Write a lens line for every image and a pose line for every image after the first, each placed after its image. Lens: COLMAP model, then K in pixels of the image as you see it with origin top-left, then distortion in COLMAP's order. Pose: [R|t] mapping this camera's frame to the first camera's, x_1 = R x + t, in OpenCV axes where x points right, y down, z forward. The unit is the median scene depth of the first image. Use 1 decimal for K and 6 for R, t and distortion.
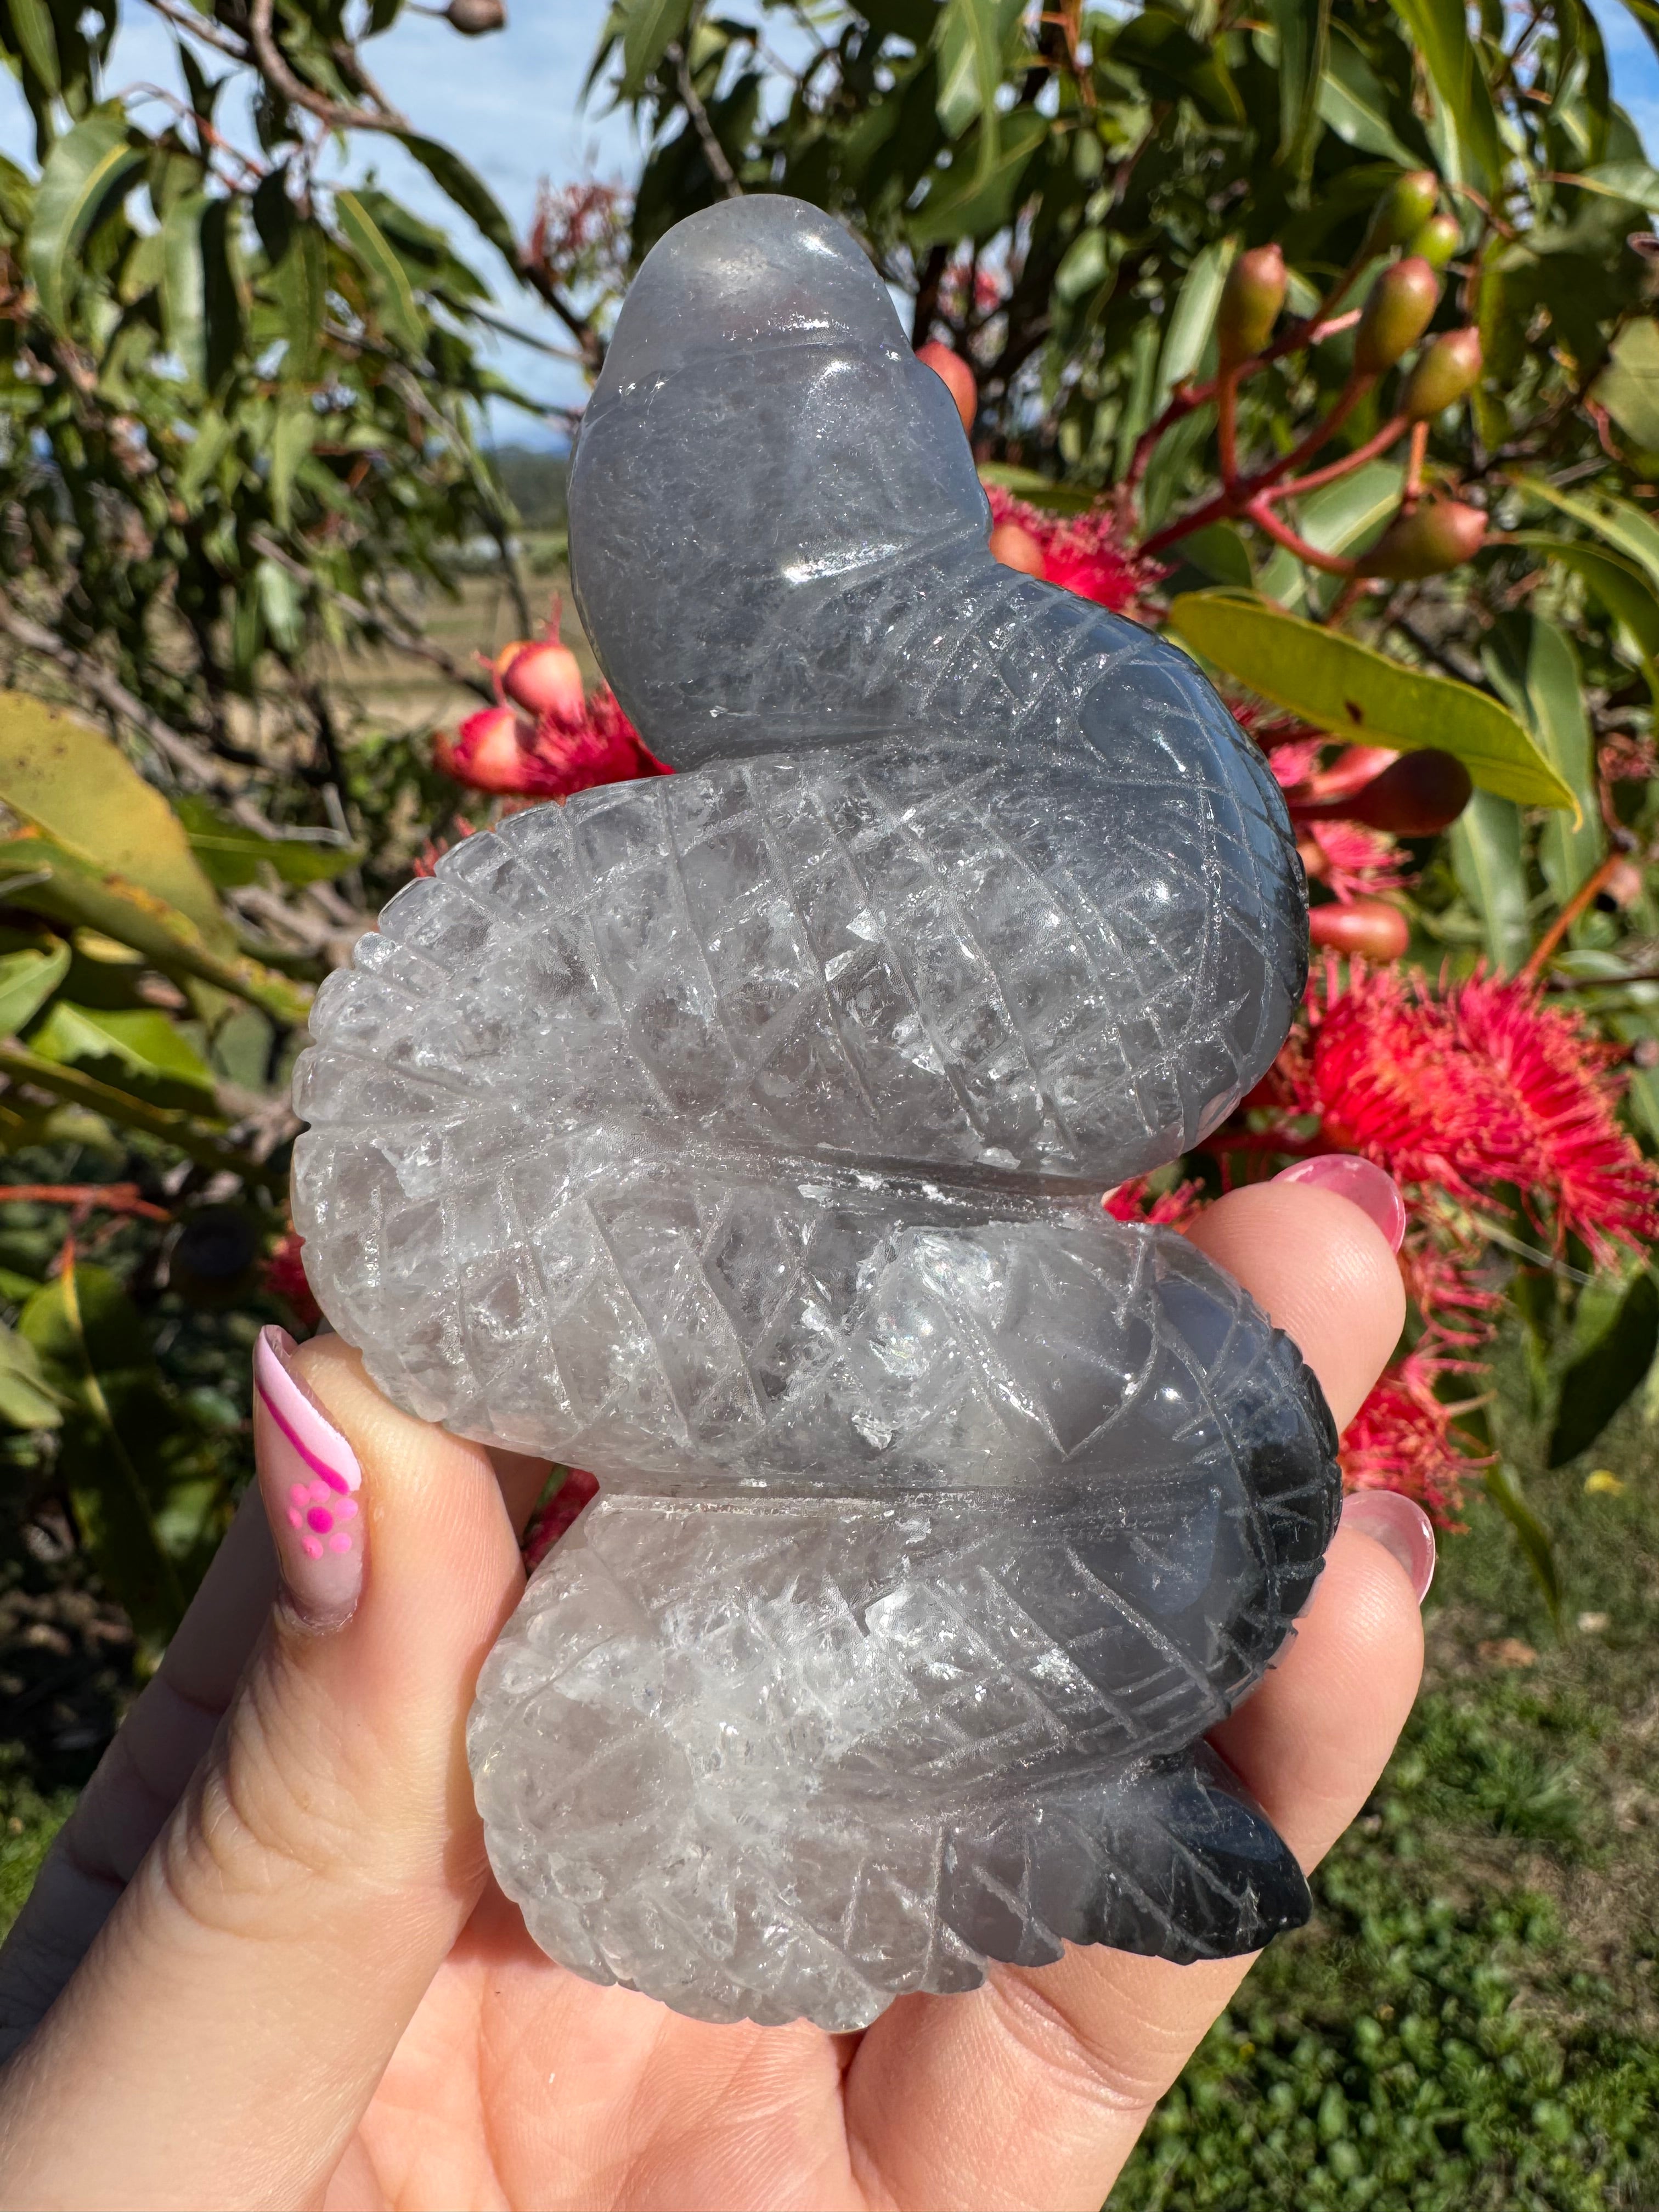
lens RADIAL K [[1456.4, 0, 857.1], [0, 1456.4, 1105.3], [0, 0, 1]] dist [-0.014625, -0.001648]
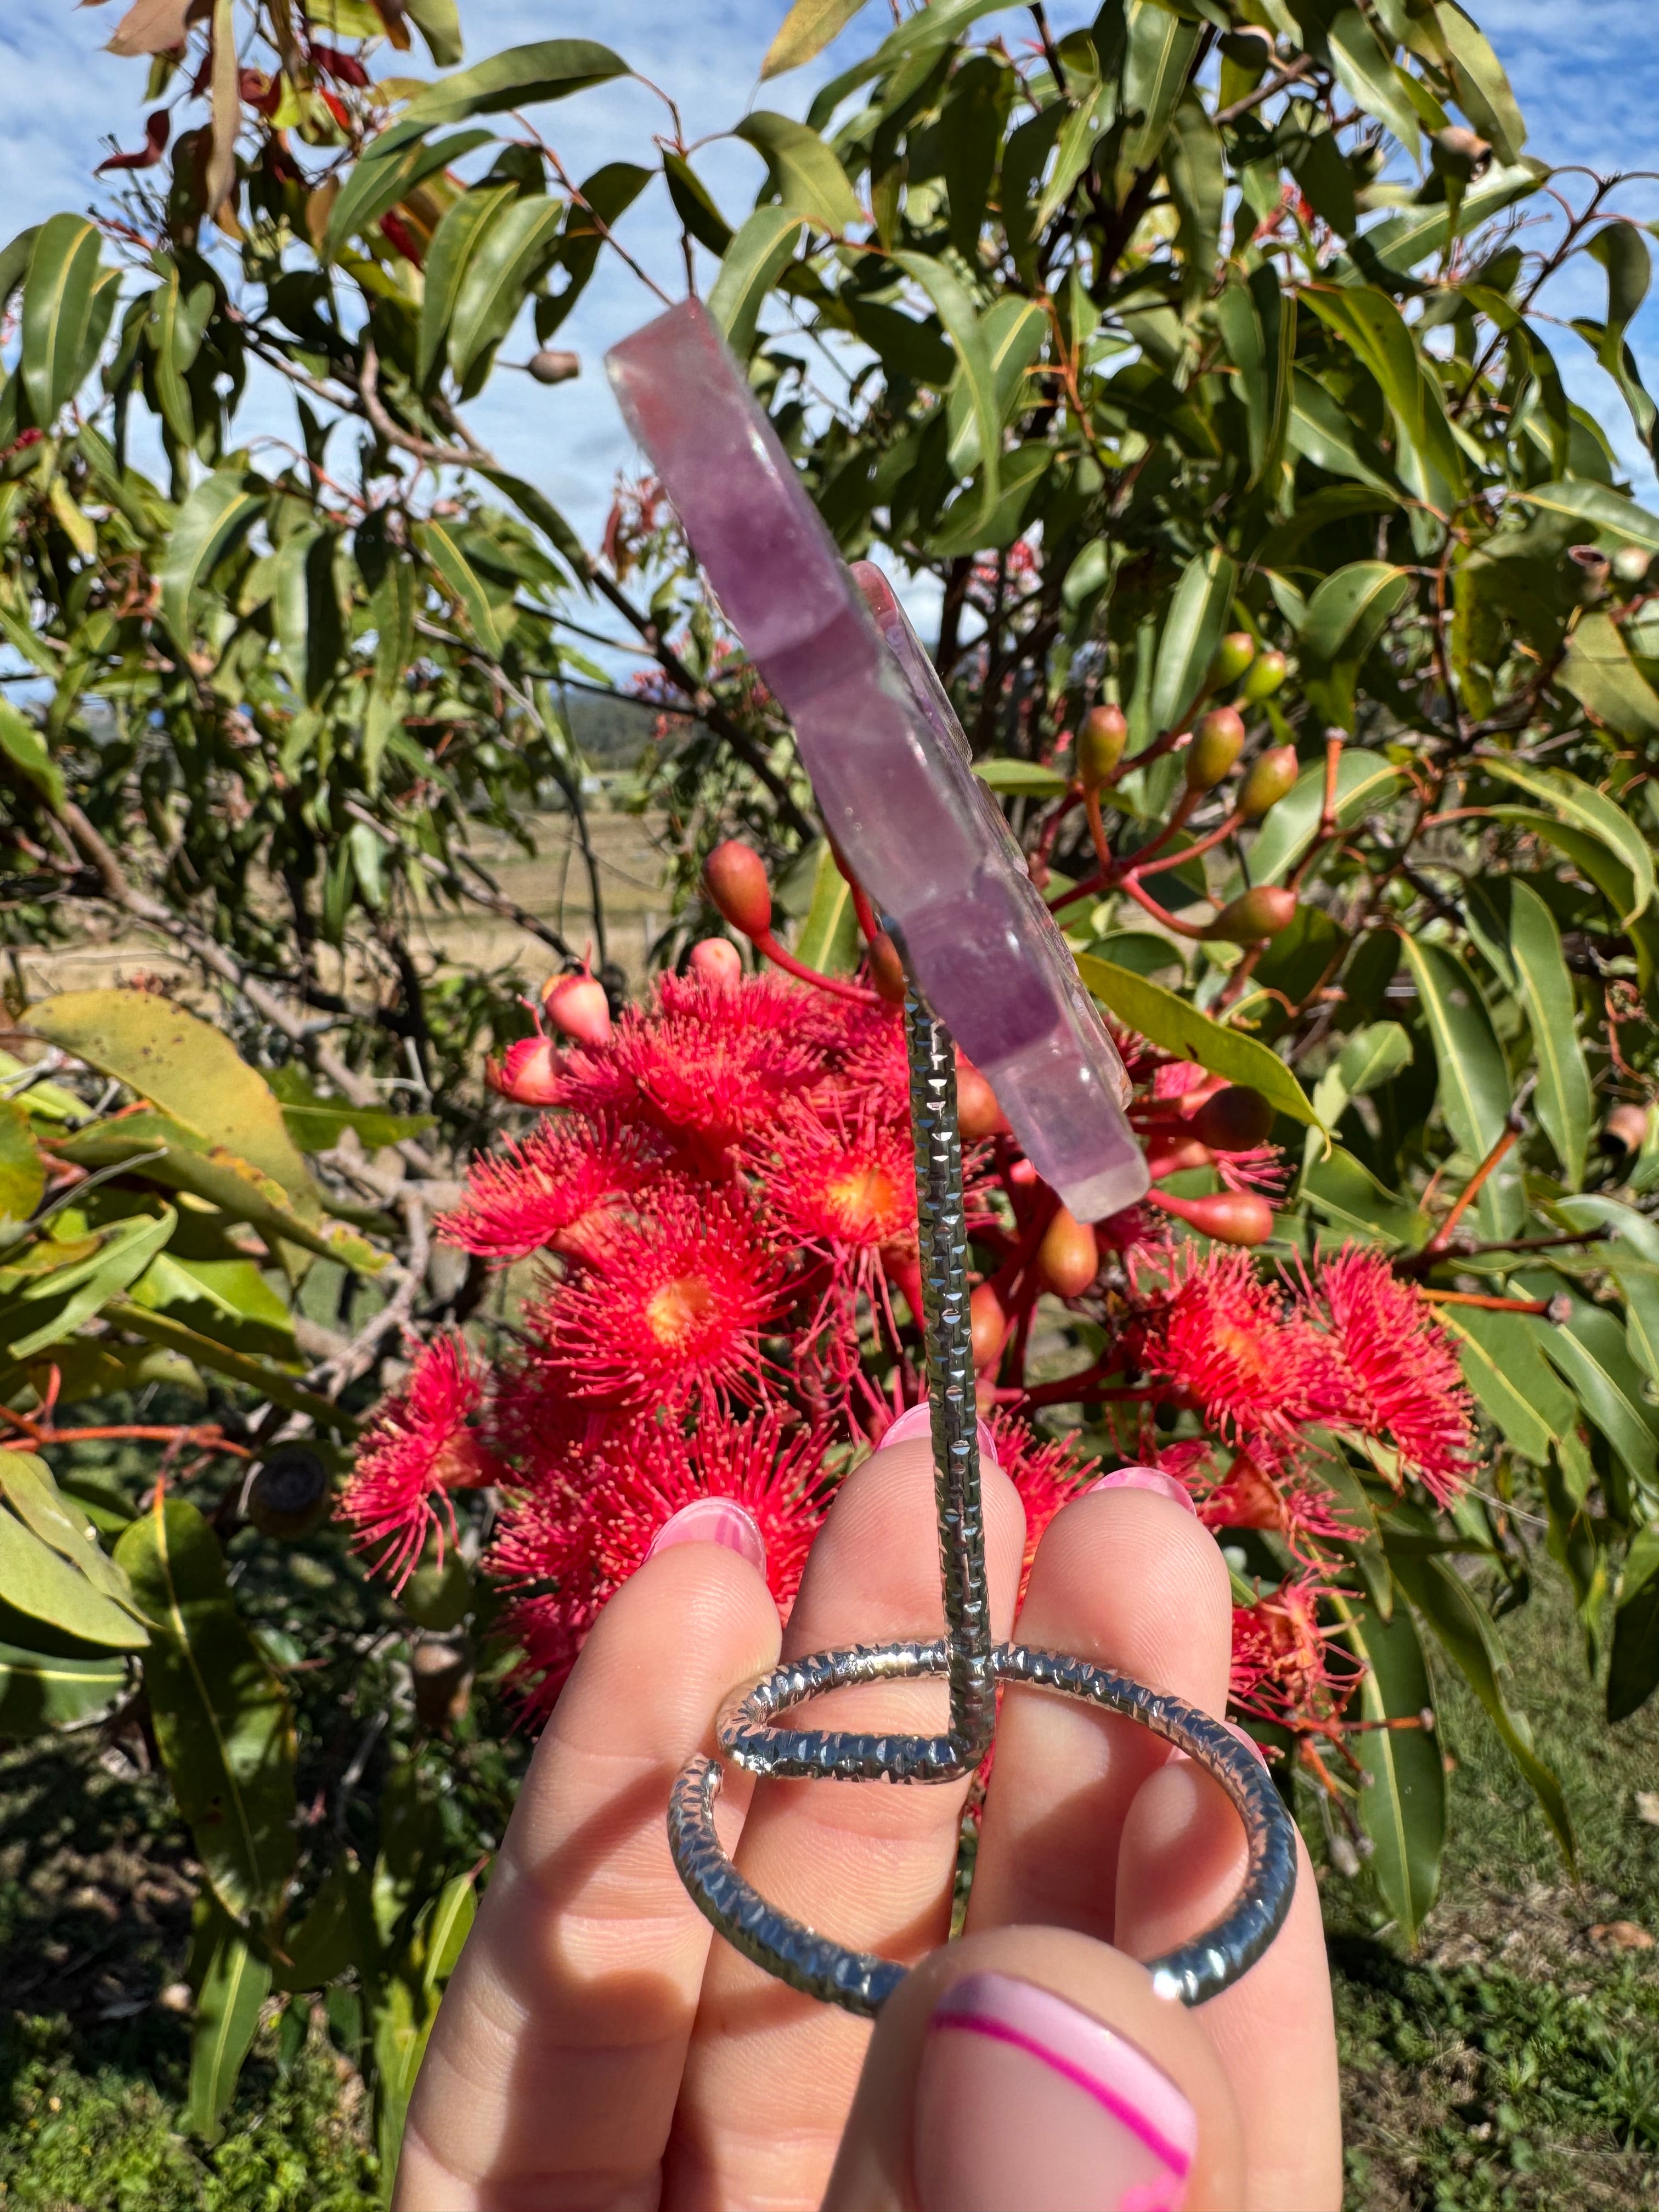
lens RADIAL K [[1582.5, 0, 829.5], [0, 1582.5, 1106.0], [0, 0, 1]] dist [-0.009223, -0.004183]
pose [[0.996121, -0.017516, -0.086236, 0.040178], [0.005446, 0.990382, -0.138256, -0.009676], [0.087828, 0.137250, 0.986635, -0.101353]]
